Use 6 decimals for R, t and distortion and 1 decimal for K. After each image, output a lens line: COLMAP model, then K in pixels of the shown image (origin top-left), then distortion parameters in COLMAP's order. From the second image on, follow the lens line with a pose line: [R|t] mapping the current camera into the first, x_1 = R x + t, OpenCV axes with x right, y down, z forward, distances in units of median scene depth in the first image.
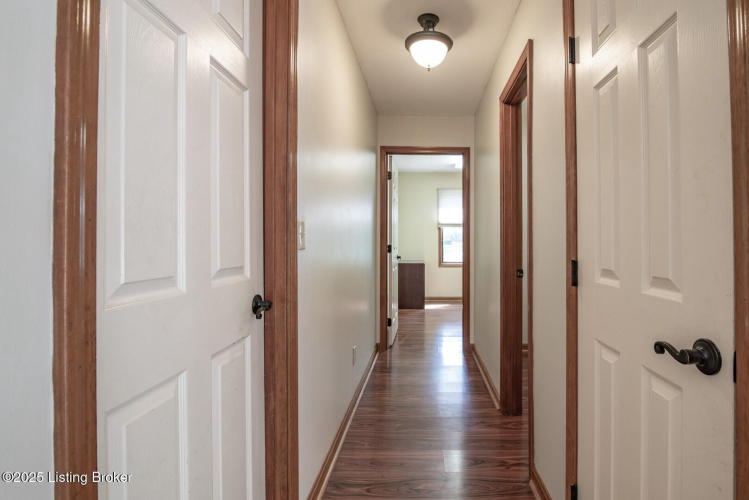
lens RADIAL K [[352.4, 0, 389.8], [0, 352.4, 239.4], [0, 0, 1]] dist [0.003325, 0.000445]
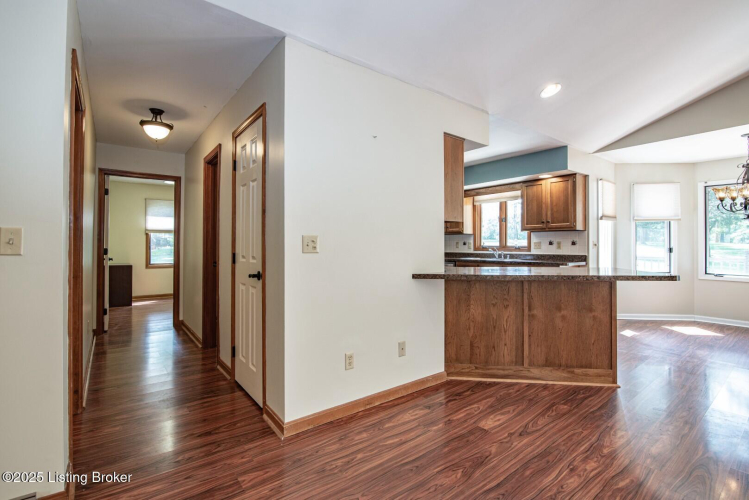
lens RADIAL K [[352.4, 0, 389.8], [0, 352.4, 239.4], [0, 0, 1]] dist [0.003325, 0.000445]
pose [[0.713808, 0.010460, 0.700263, -0.149380], [-0.001920, 0.999914, -0.012979, -0.001779], [-0.700339, 0.007920, 0.713767, -0.537501]]
